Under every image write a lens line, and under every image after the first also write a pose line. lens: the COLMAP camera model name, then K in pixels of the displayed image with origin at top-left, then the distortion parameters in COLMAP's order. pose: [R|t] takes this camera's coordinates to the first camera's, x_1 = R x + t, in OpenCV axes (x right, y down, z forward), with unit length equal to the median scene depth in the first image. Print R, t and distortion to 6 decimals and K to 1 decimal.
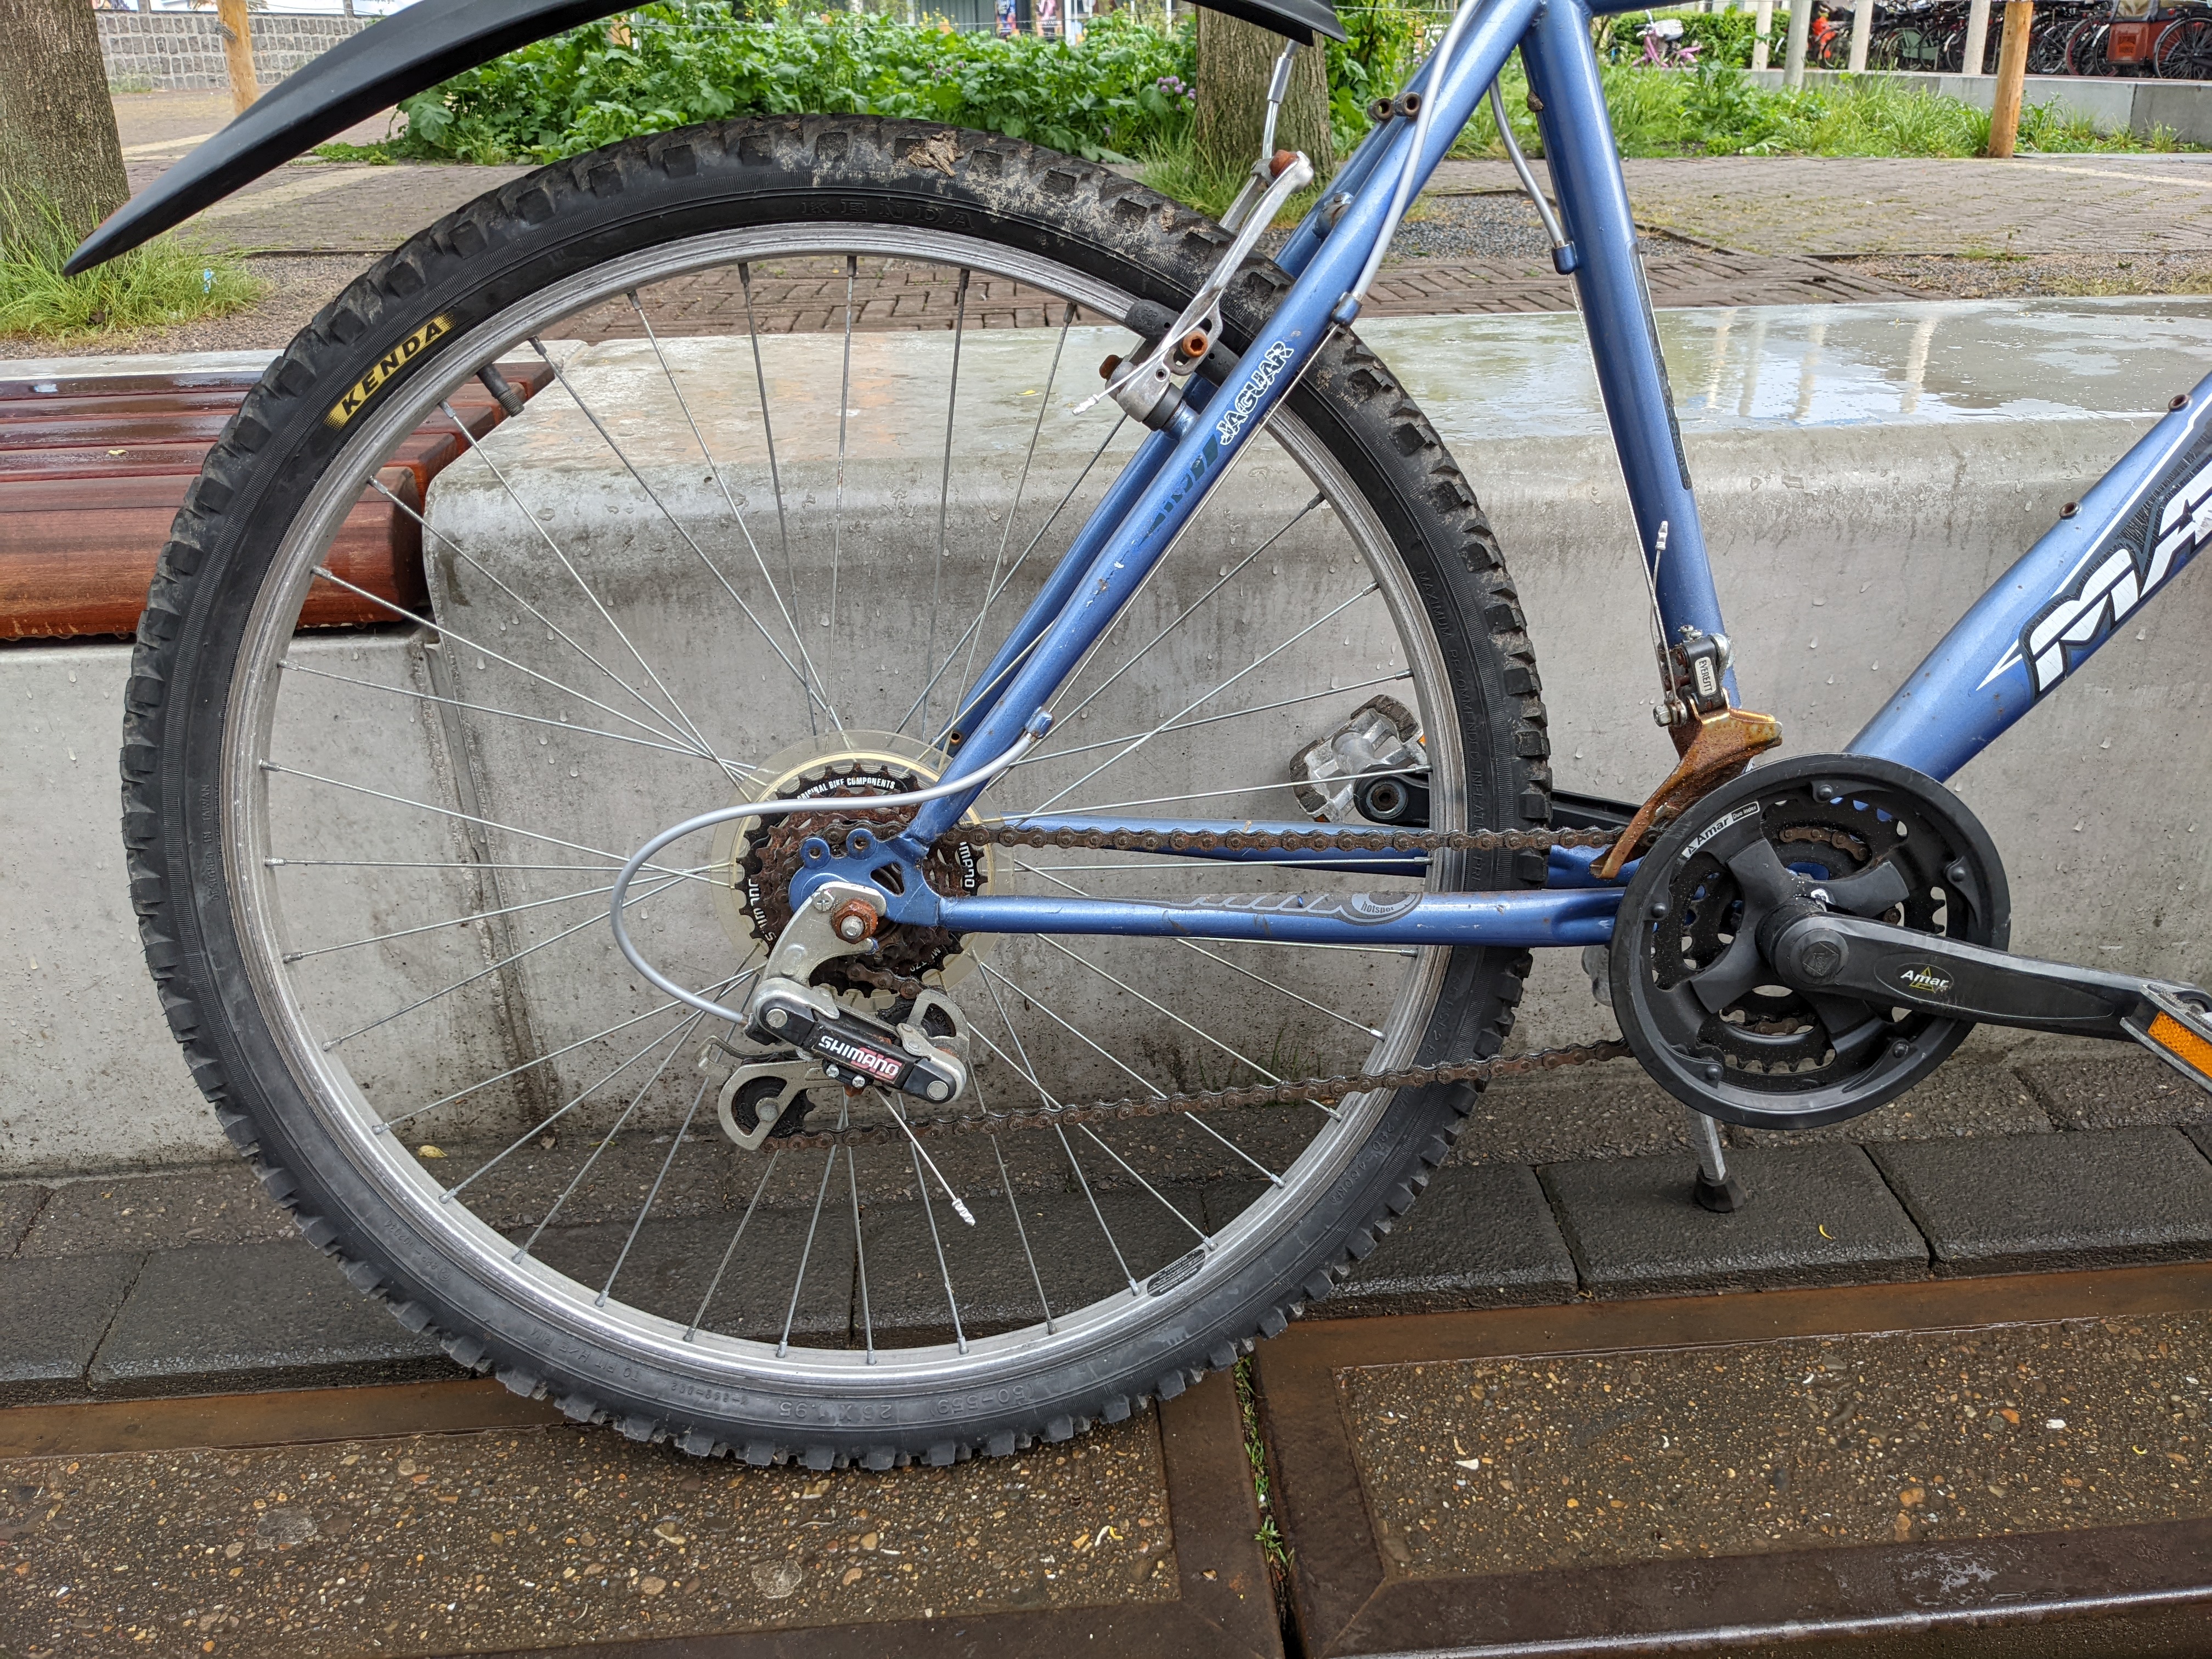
lens RADIAL K [[1775.7, 0, 1103.0], [0, 1775.7, 853.9], [0, 0, 1]] dist [0.043191, -0.077929]
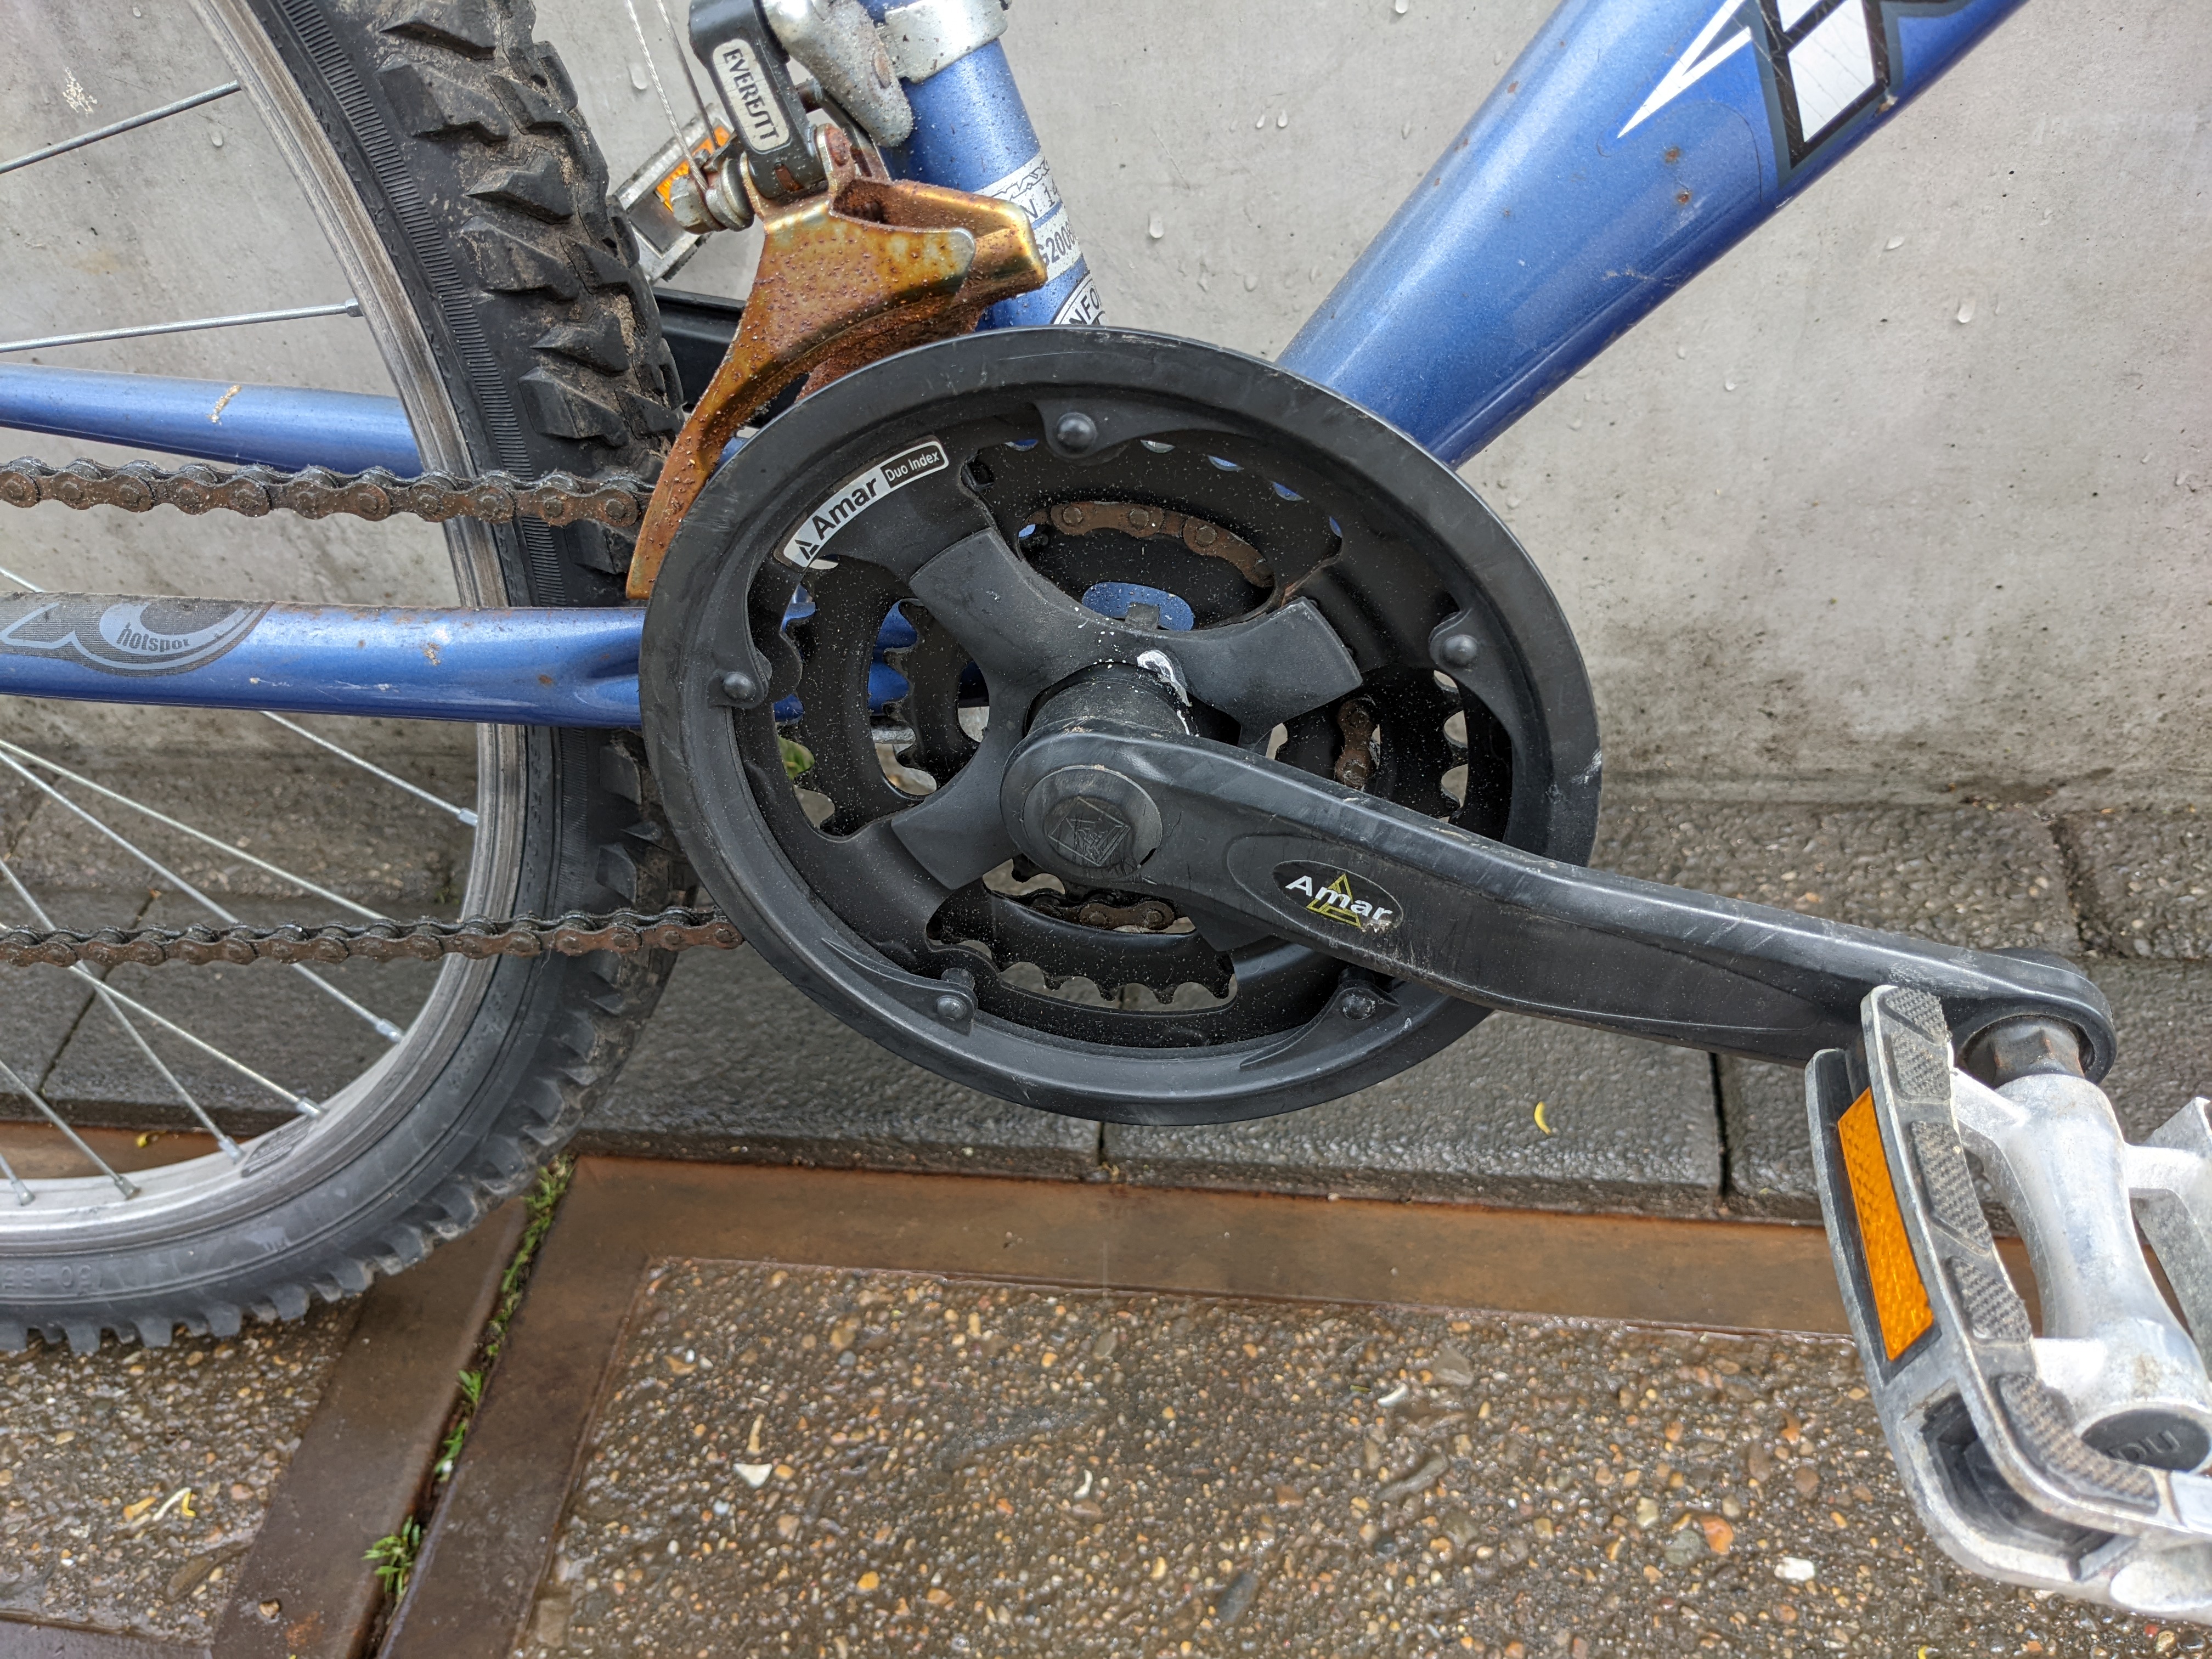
lens RADIAL K [[1775.7, 0, 1103.0], [0, 1775.7, 853.9], [0, 0, 1]] dist [0.043191, -0.077929]
pose [[0.974239, 0.093885, -0.205045, 0.444242], [-0.018390, 0.939269, 0.342690, -0.071991], [0.224766, -0.330091, 0.916799, 0.557383]]
